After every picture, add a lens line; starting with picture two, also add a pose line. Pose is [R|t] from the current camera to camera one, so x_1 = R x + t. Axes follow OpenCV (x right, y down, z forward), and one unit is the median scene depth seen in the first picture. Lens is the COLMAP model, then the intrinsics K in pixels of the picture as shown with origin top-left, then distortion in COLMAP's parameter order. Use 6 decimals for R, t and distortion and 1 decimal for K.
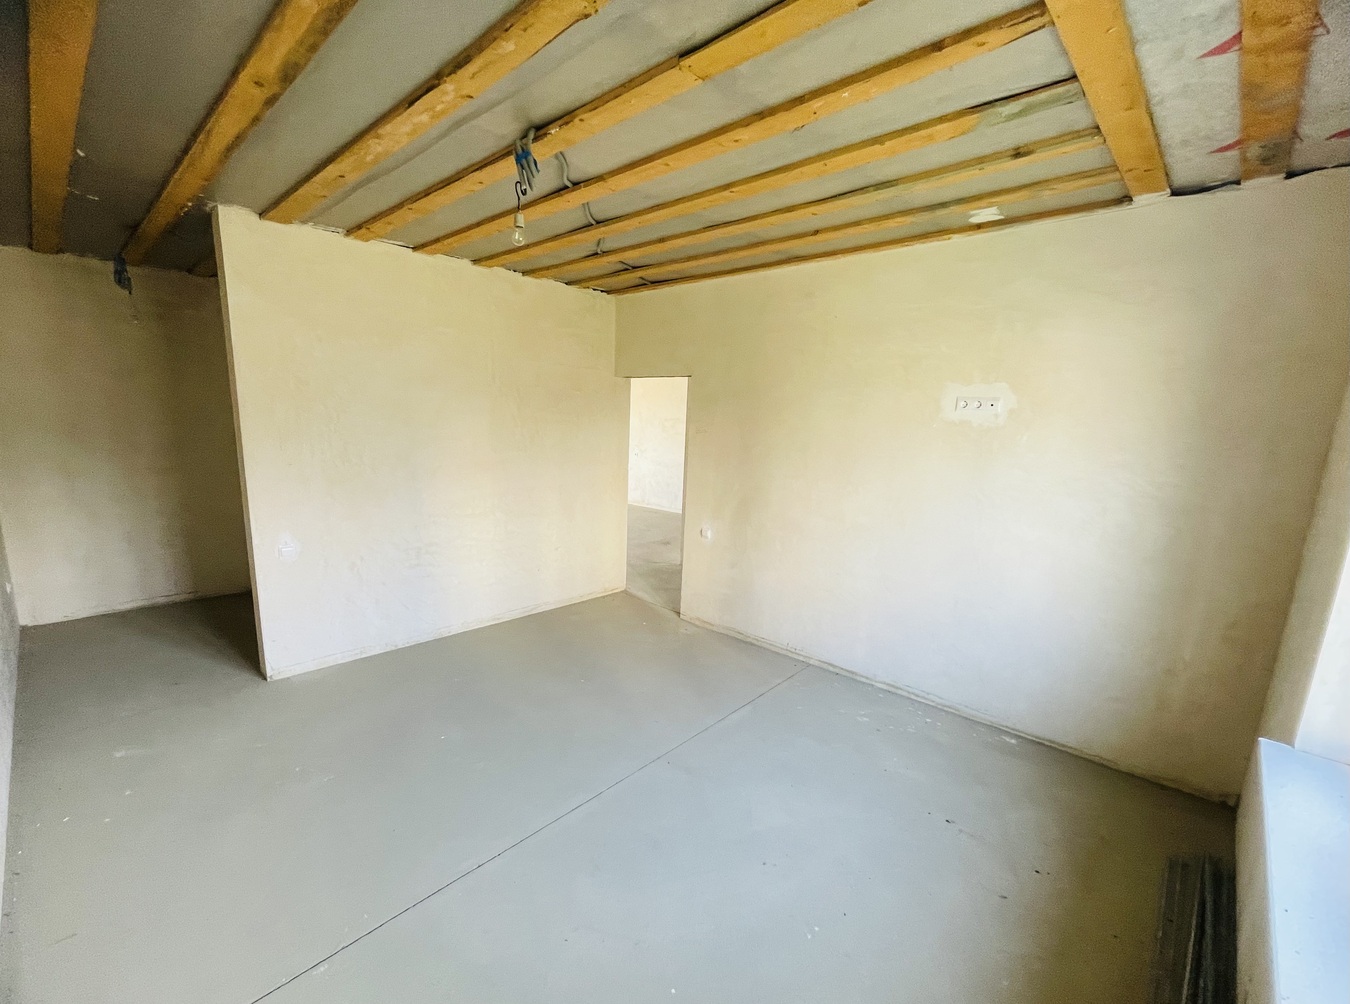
lens RADIAL K [[592.9, 0, 668.3], [0, 592.9, 528.2], [0, 0, 1]] dist [-0.002405, 0.000099]
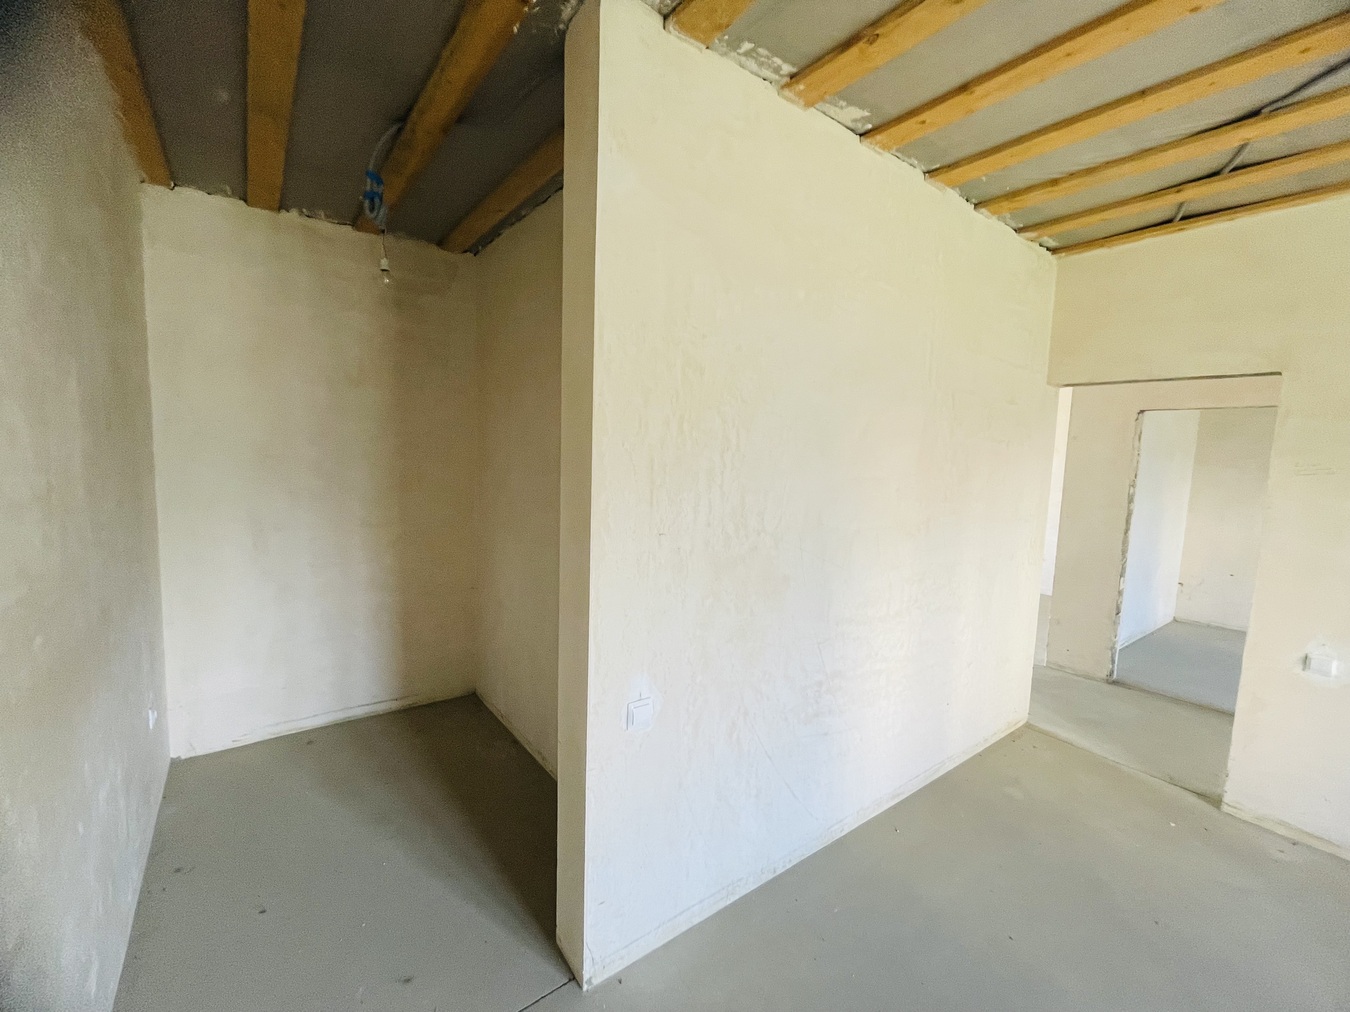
lens RADIAL K [[545.0, 0, 671.5], [0, 545.0, 503.1], [0, 0, 1]] dist [-0.001470, 0.000086]
pose [[0.988653, 0.014797, -0.149488, -0.460548], [-0.030134, 0.994444, -0.100865, -0.071469], [0.147165, 0.104225, 0.983605, 0.457672]]
